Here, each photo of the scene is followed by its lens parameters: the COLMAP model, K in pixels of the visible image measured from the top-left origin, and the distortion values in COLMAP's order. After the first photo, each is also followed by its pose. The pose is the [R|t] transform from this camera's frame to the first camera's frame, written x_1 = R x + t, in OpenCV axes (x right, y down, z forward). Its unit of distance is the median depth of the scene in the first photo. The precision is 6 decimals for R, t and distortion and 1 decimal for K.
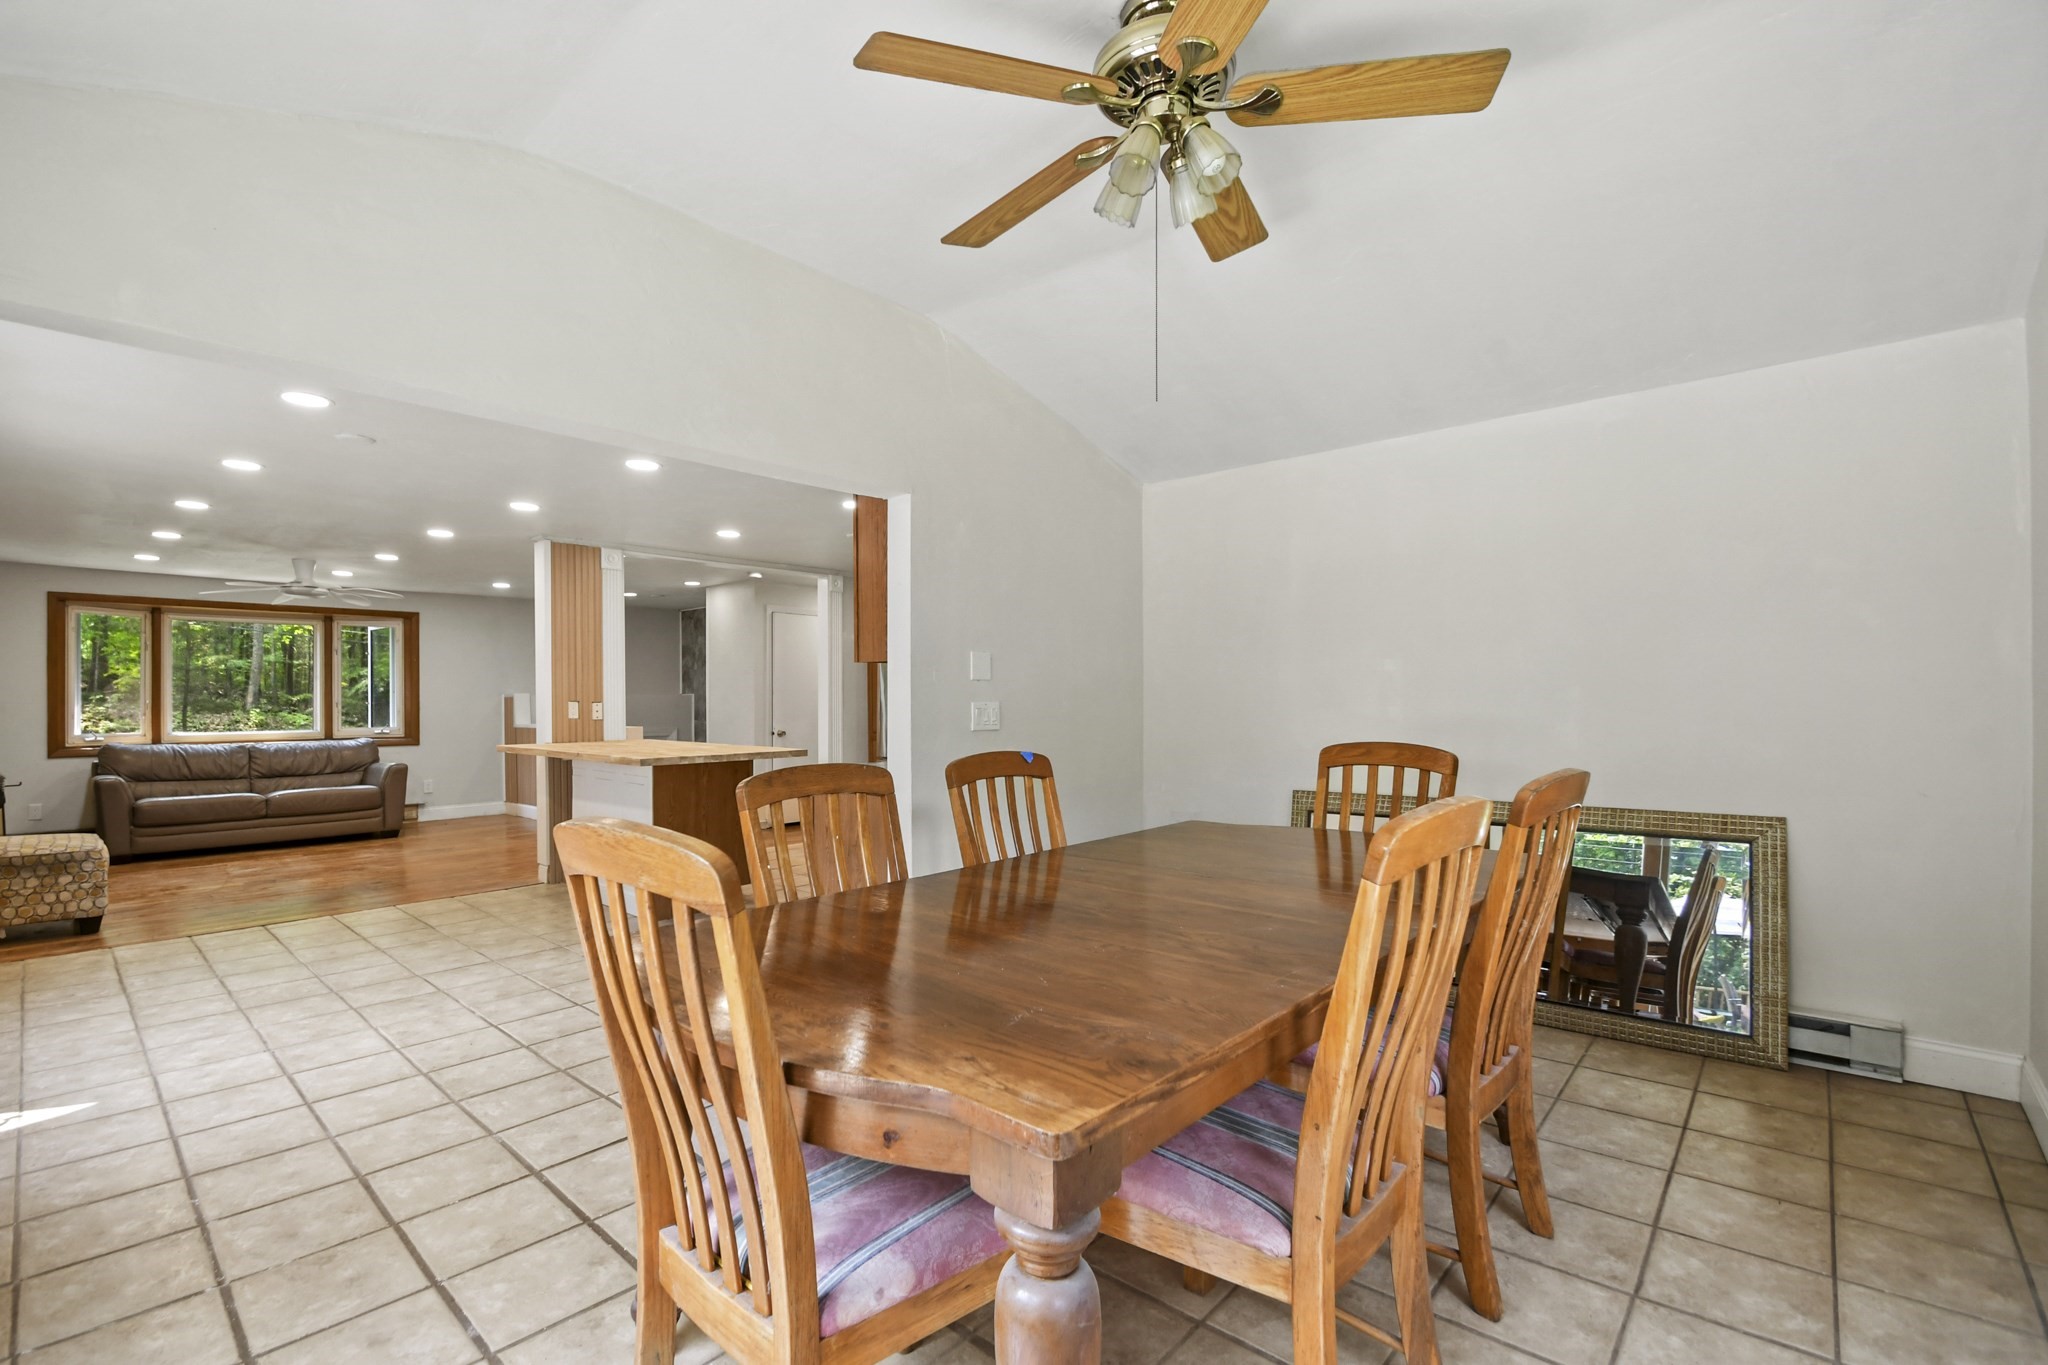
lens RADIAL K [[932.4, 0, 995.7], [0, 932.4, 687.5], [0, 0, 1]] dist [0.032379, -0.025280]
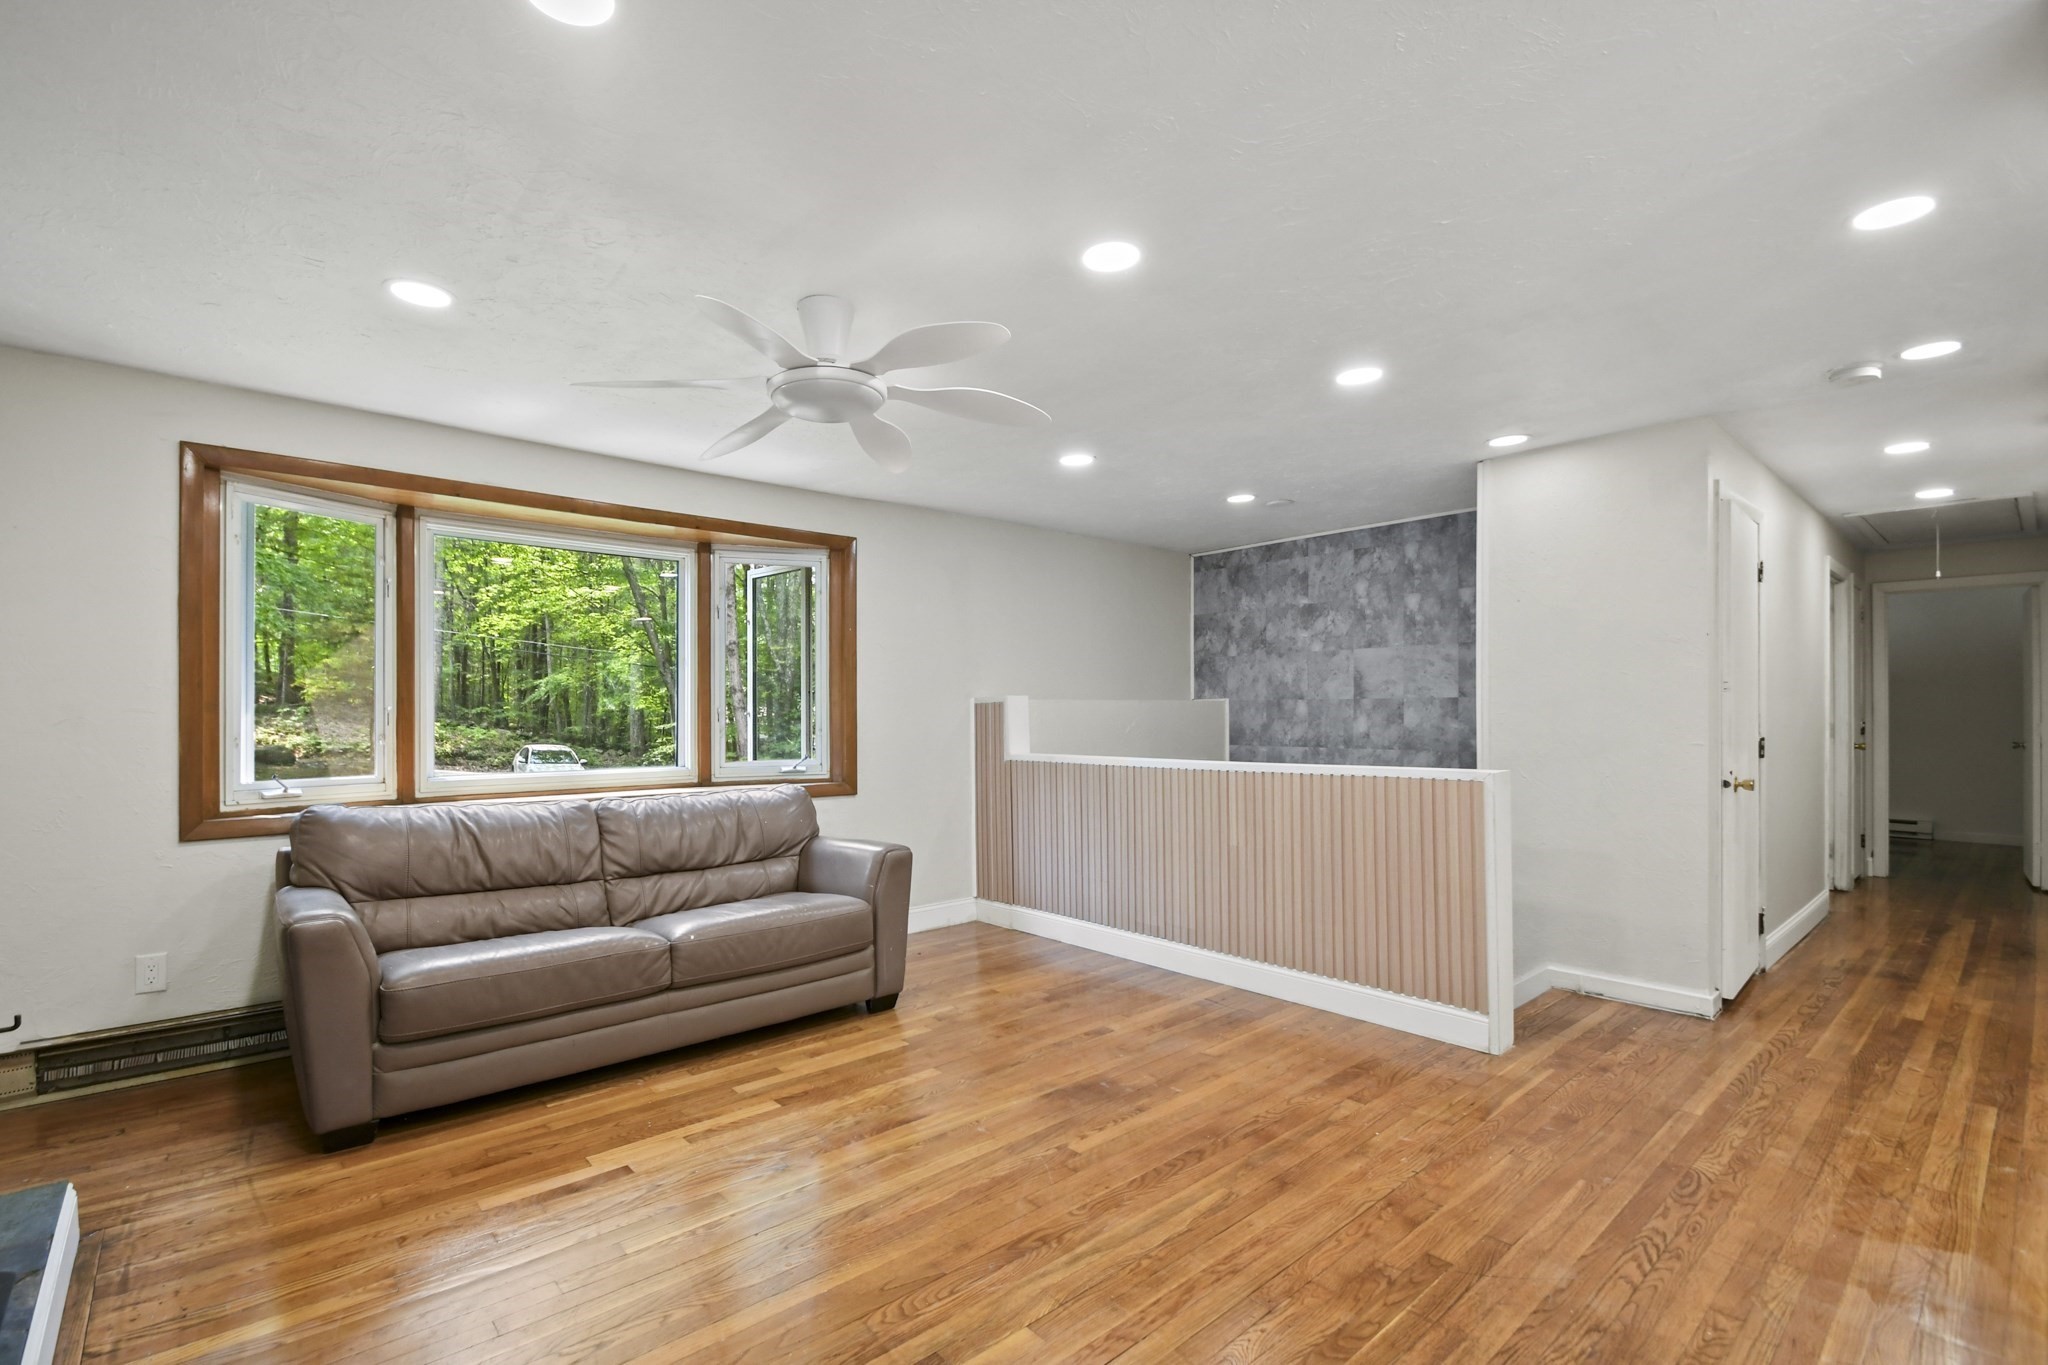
lens RADIAL K [[917.3, 0, 994.5], [0, 917.3, 708.6], [0, 0, 1]] dist [0.000886, -0.015454]
pose [[0.994910, 0.000847, -0.100759, -0.564537], [-0.000276, 0.999984, 0.005685, 0.013129], [0.100762, -0.005628, 0.994895, 0.588773]]
